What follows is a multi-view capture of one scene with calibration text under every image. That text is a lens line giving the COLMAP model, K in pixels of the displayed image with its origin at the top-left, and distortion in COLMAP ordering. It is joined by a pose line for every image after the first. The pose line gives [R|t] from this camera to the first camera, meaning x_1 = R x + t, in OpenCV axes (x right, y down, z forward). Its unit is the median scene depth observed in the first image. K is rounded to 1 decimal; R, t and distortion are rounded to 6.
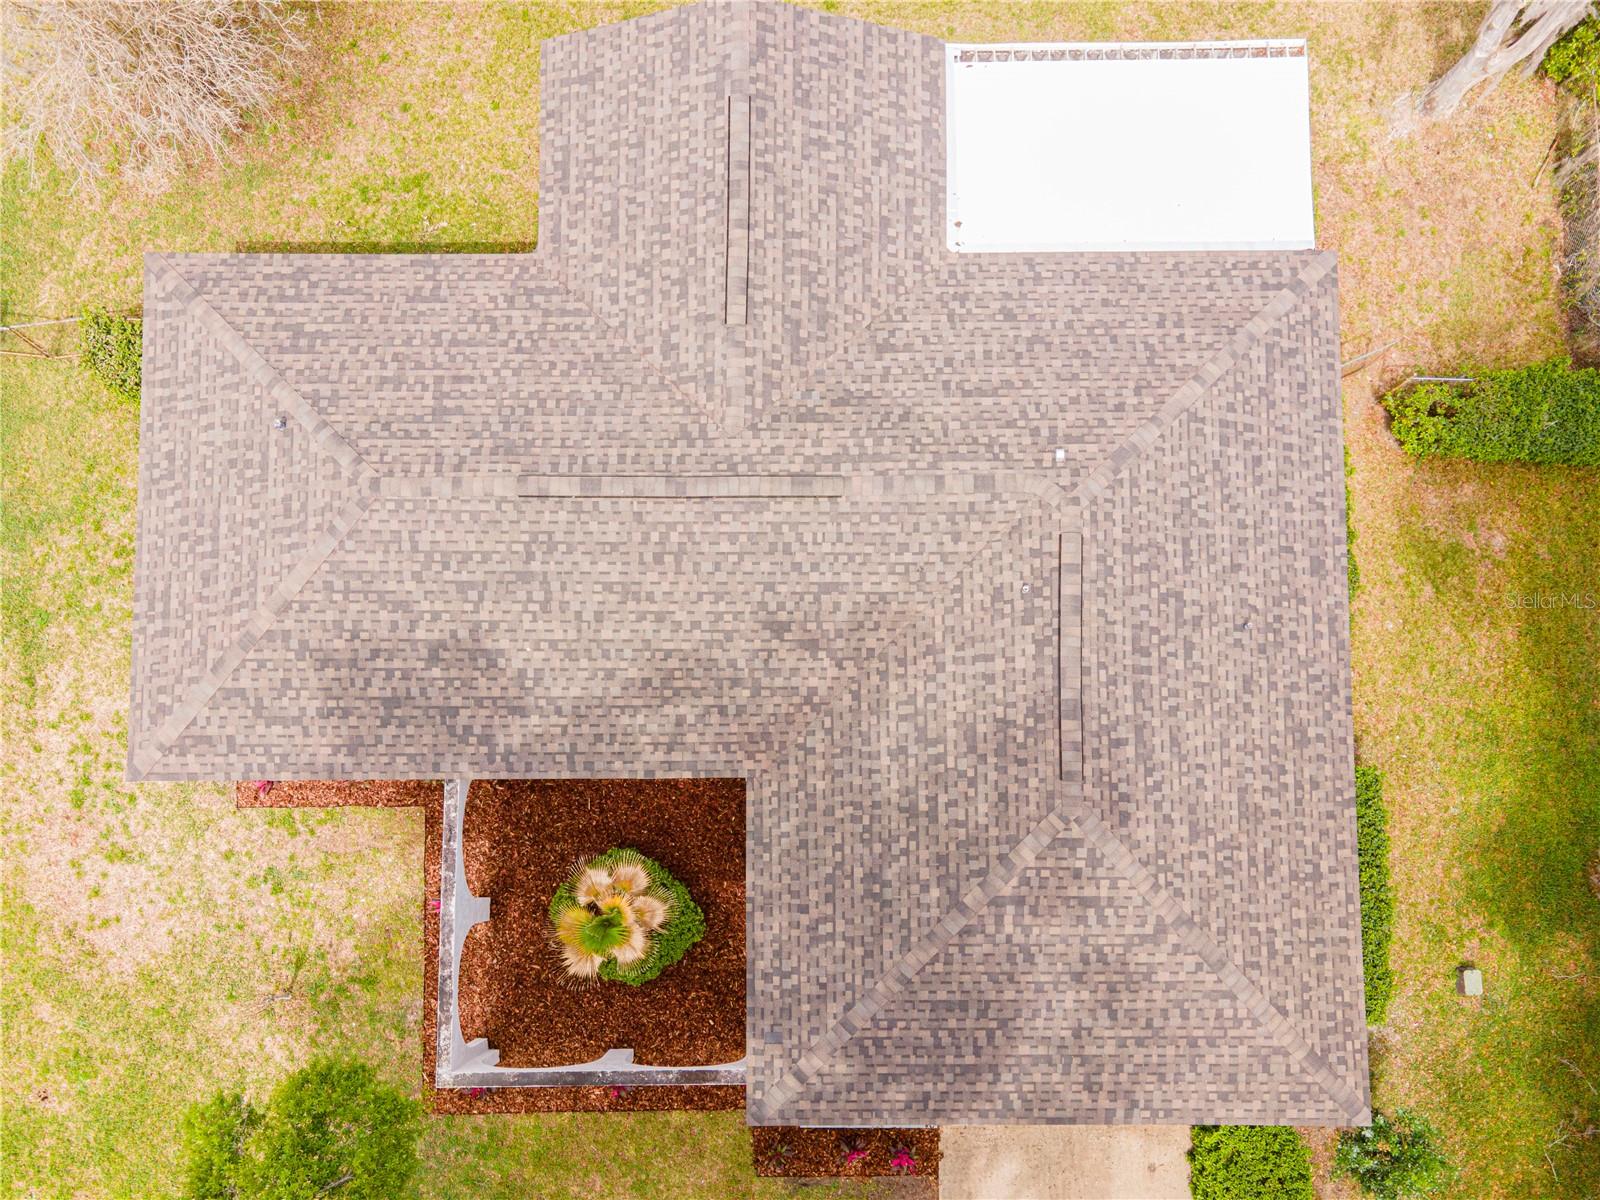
lens RADIAL K [[1239.3, 0, 770.3], [0, 1239.3, 758.5], [0, 0, 1]] dist [0.003965, 0.031840]
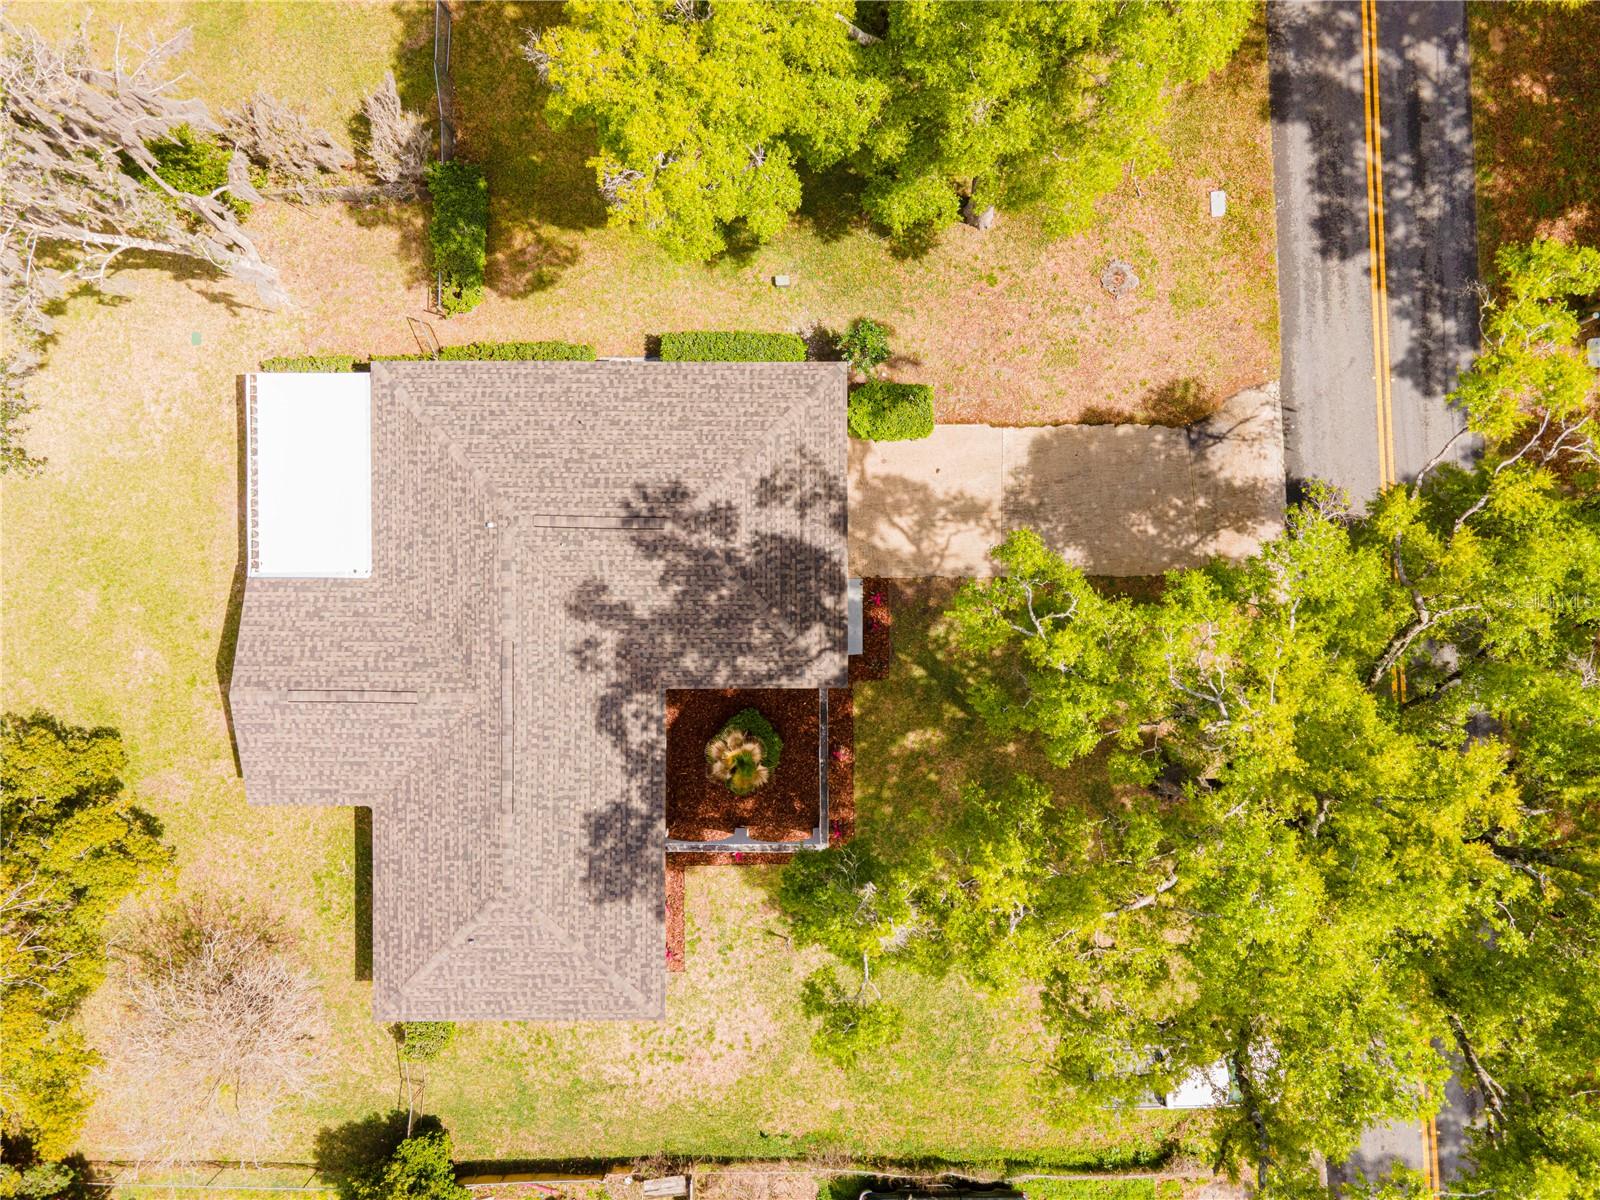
lens RADIAL K [[1129.5, 0, 800.0], [0, 1129.5, 600.0], [0, 0, 1]] dist [-0.000213, 0.001472]
pose [[0.000949, -0.999986, 0.005157, 0.107572], [0.995493, 0.001433, 0.094826, 0.057357], [-0.094832, 0.005044, 0.995480, -0.717890]]
